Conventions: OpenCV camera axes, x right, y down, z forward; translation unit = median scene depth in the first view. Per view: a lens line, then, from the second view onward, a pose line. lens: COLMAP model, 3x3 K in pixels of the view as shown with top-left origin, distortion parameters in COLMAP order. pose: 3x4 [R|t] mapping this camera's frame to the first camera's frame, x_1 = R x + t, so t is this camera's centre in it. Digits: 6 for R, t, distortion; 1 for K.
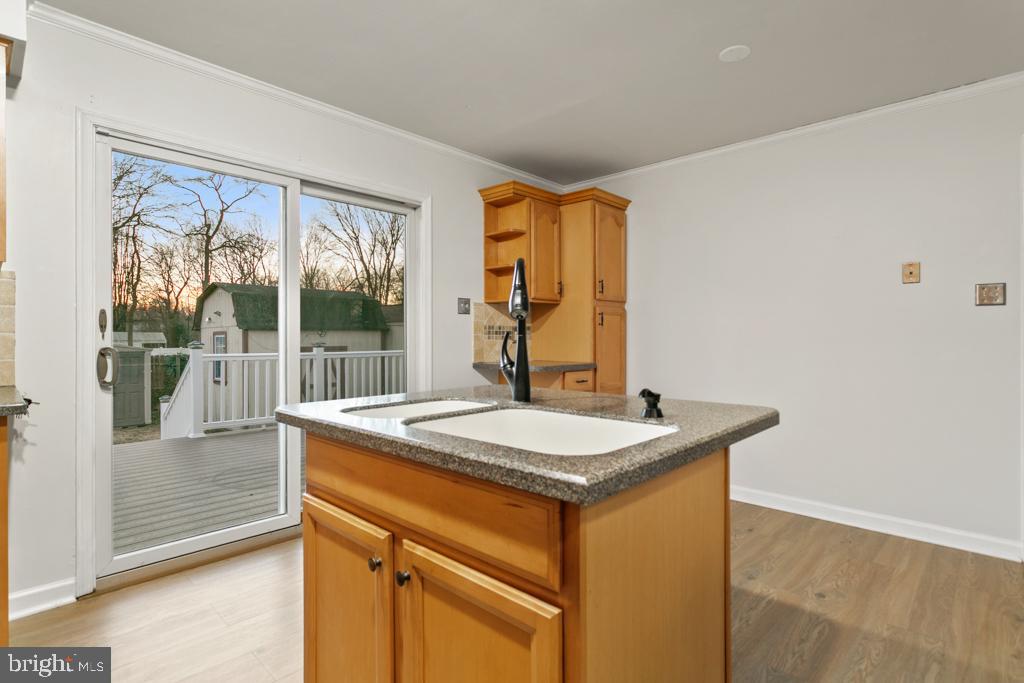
lens RADIAL K [[509.2, 0, 511.3], [0, 509.2, 339.1], [0, 0, 1]] dist [-0.004596, -0.000601]
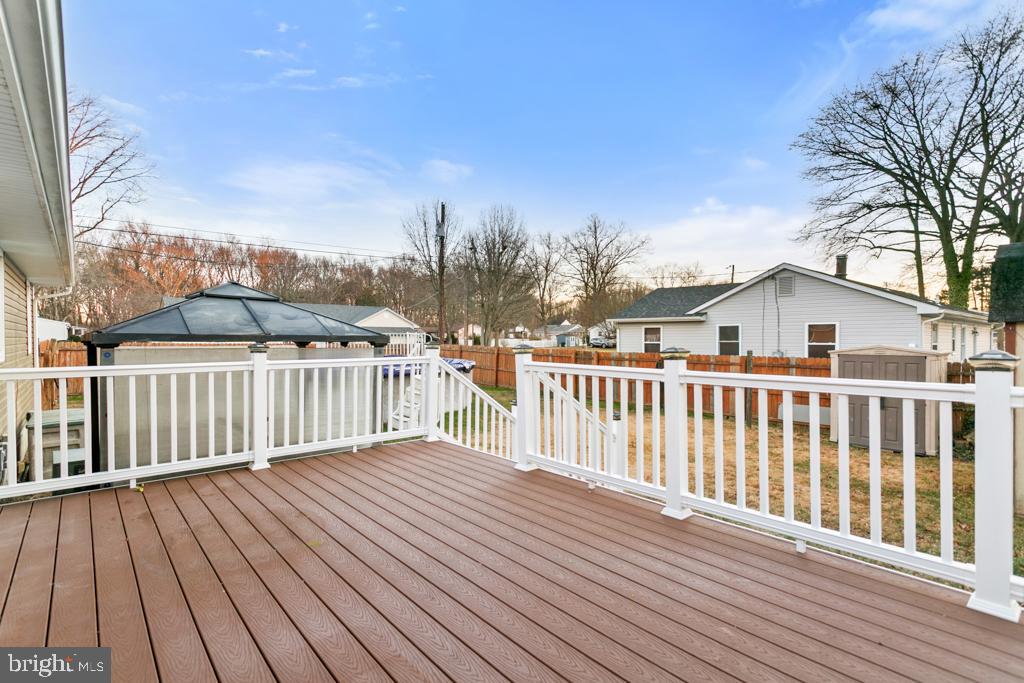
lens RADIAL K [[495.2, 0, 510.5], [0, 495.2, 340.1], [0, 0, 1]] dist [0.004202, 0.000330]
pose [[-0.104510, -0.000264, -0.994524, 0.210578], [-0.000676, 1.000000, -0.000195, -0.005355], [0.994524, 0.000652, -0.104510, 1.418442]]
